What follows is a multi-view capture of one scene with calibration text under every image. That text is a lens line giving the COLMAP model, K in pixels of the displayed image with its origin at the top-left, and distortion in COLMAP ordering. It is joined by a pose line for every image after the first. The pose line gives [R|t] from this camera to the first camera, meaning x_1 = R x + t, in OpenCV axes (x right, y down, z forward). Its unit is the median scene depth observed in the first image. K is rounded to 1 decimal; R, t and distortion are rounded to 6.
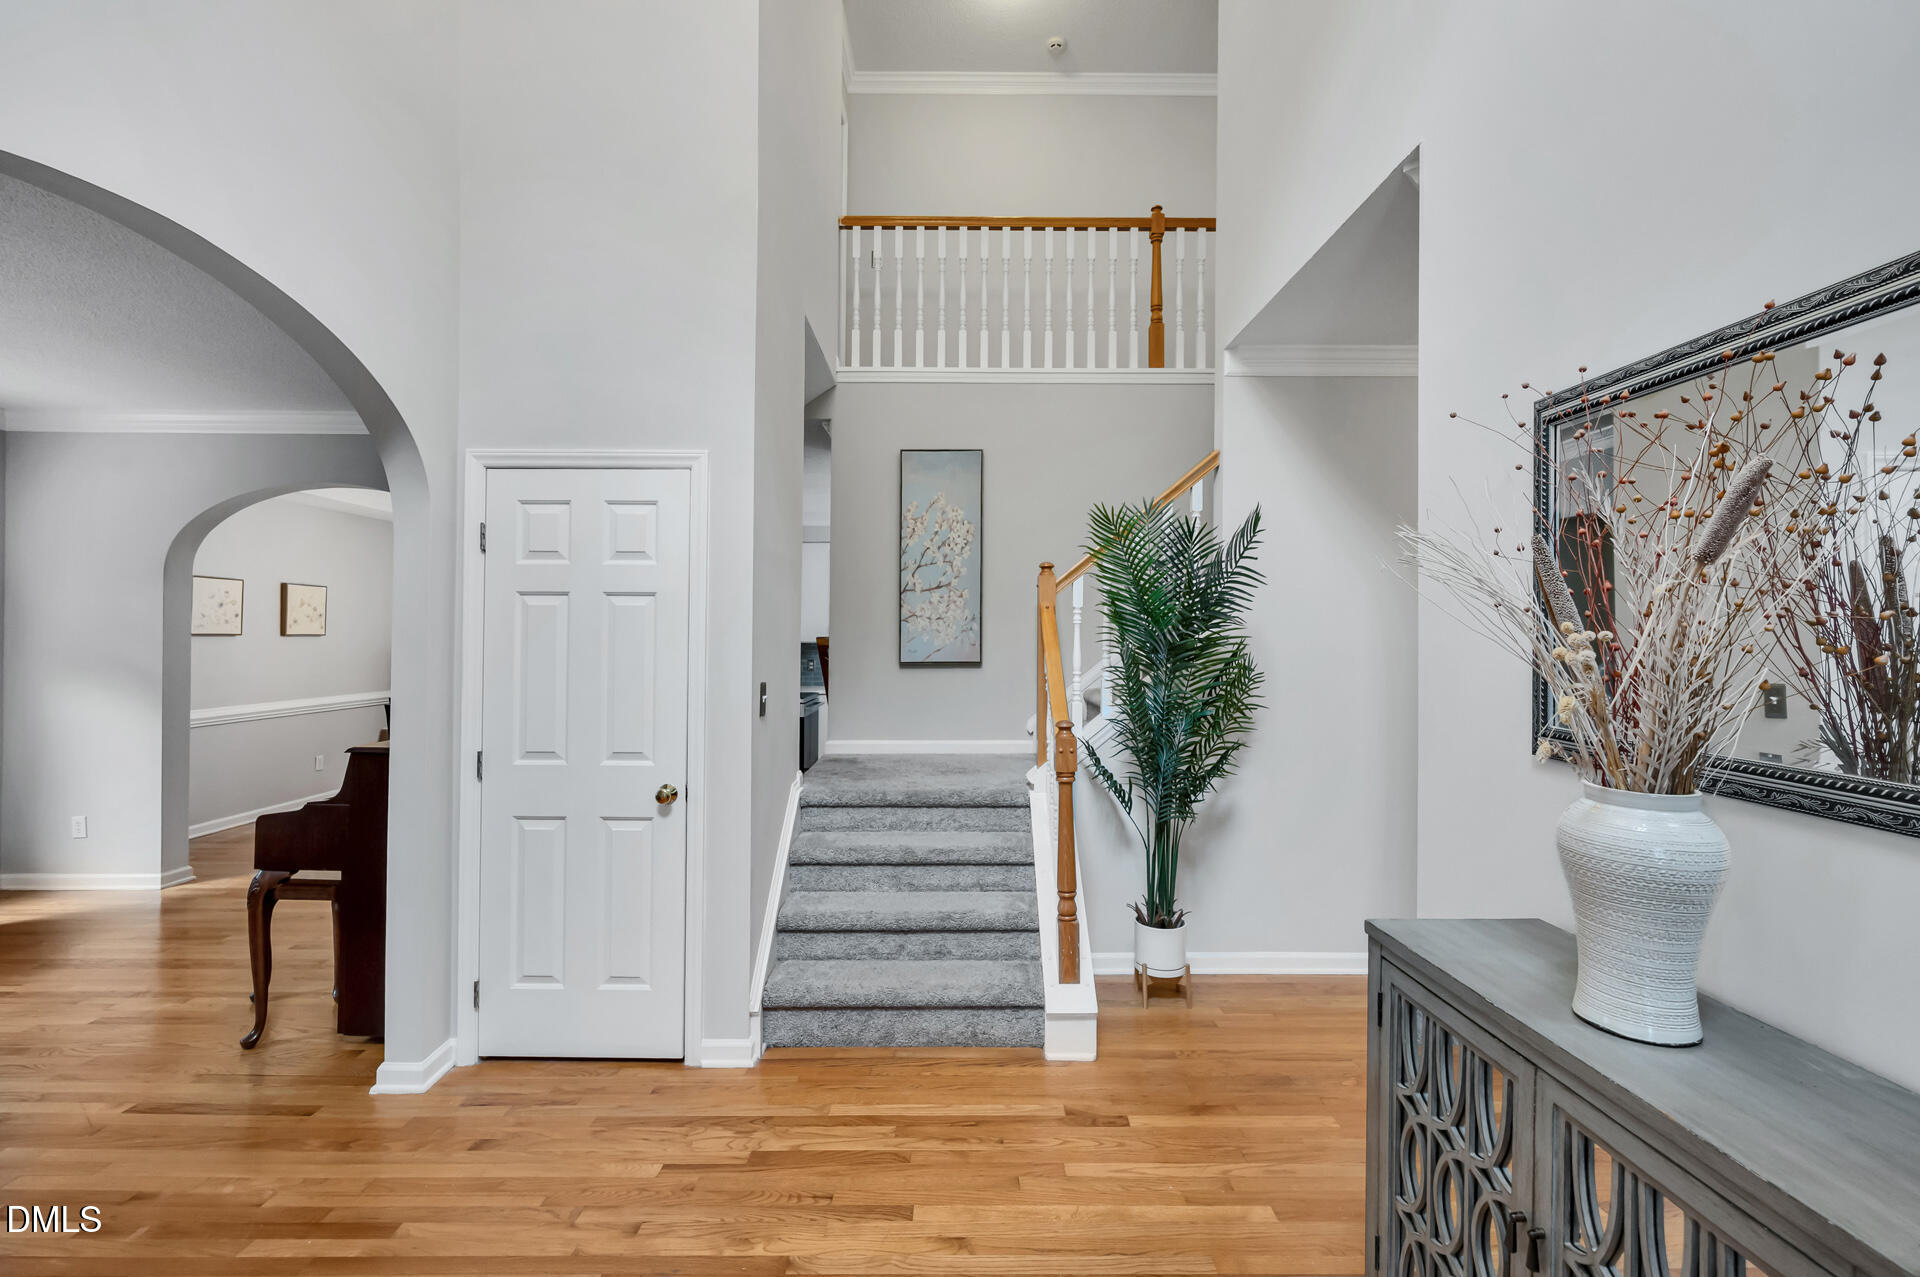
lens RADIAL K [[832.3, 0, 964.0], [0, 832.3, 625.8], [0, 0, 1]] dist [0.001450, 0.000883]
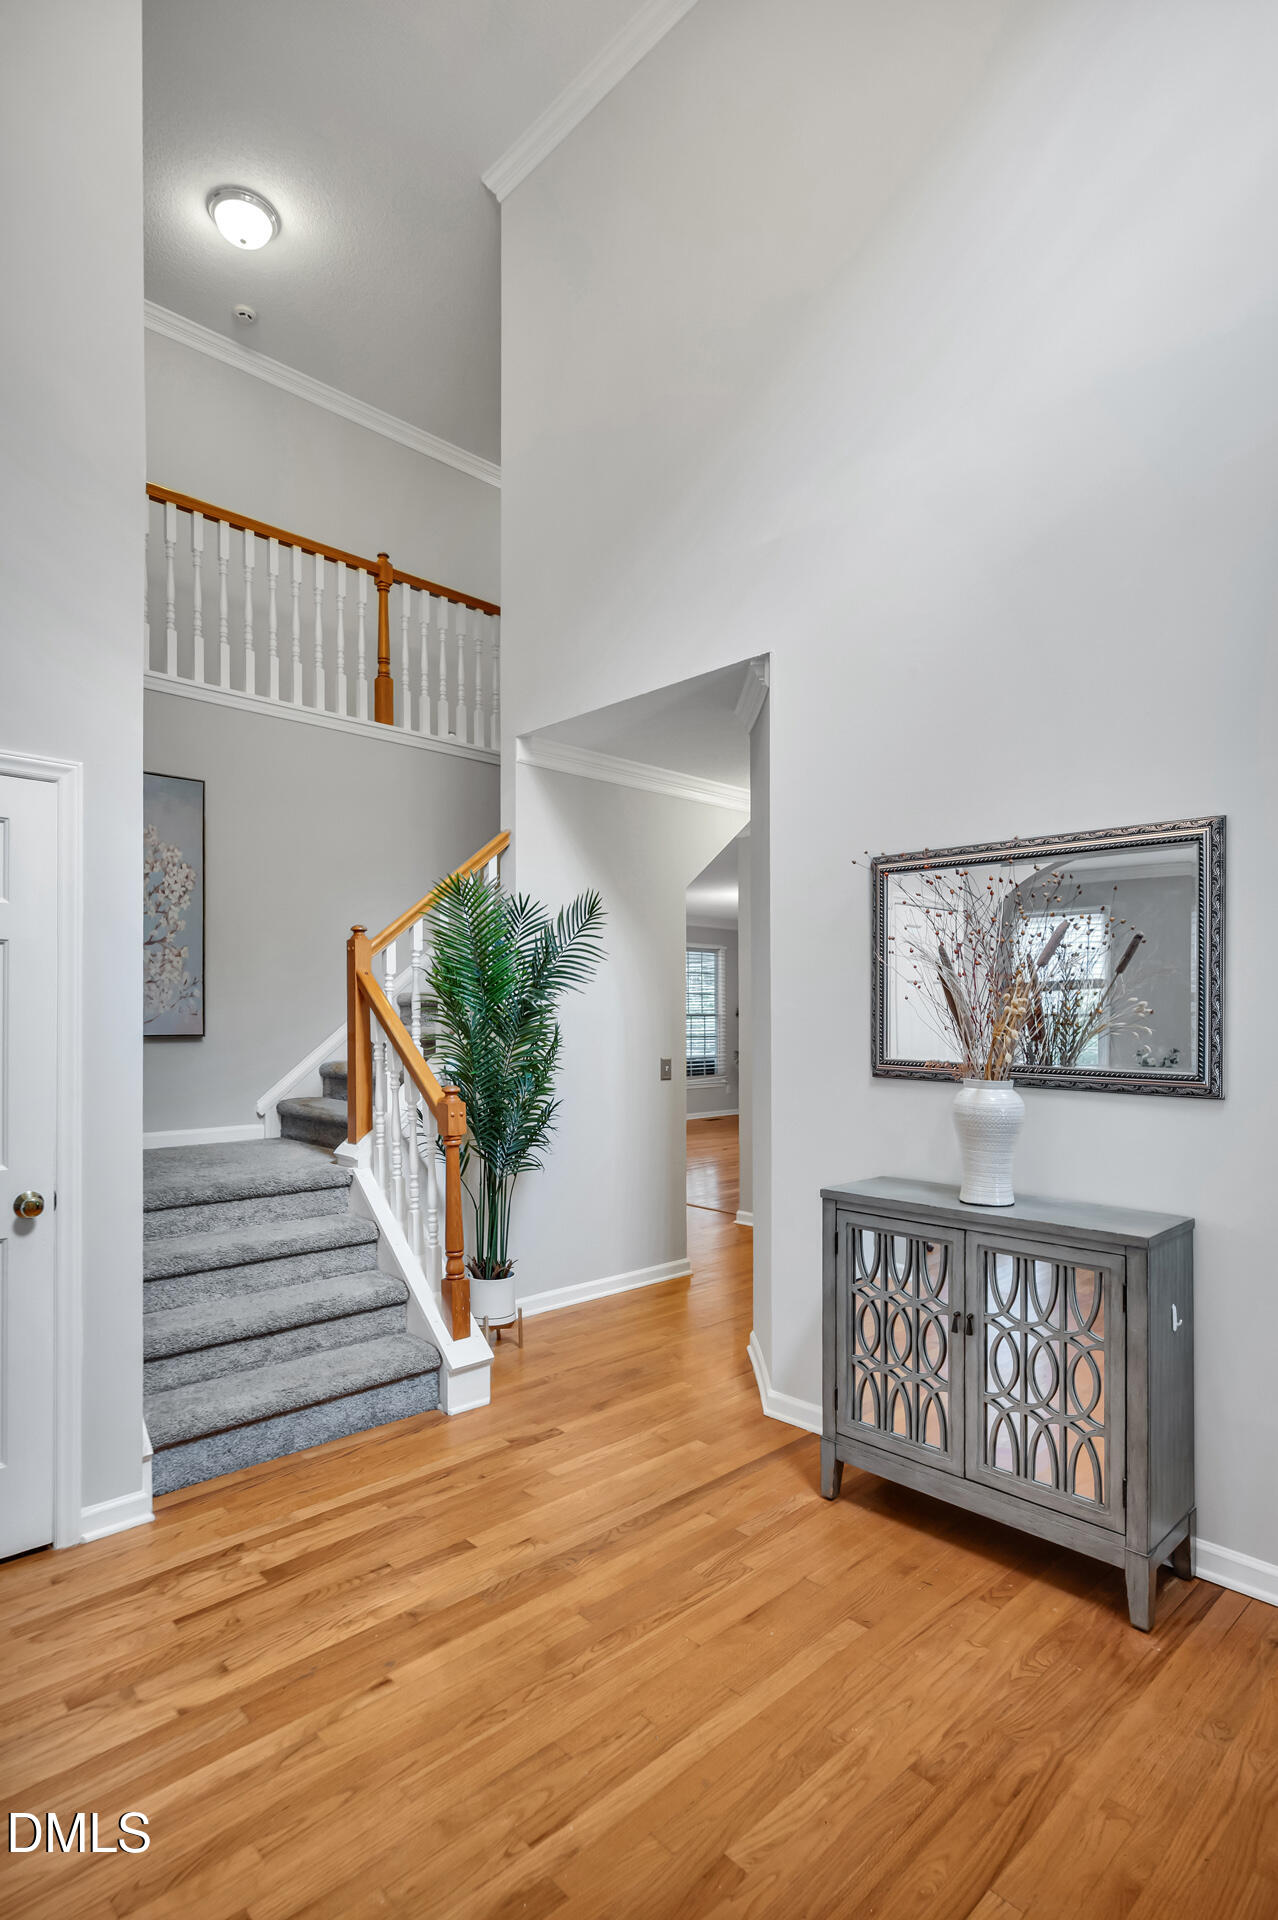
lens RADIAL K [[1009.6, 0, 634.4], [0, 1009.6, 998.6], [0, 0, 1]] dist [0.000406, 0.000251]
pose [[0.718599, 0.013682, 0.695290, -0.573271], [-0.012818, 0.999897, -0.006429, 0.012163], [-0.695307, -0.004292, 0.718700, -0.045649]]
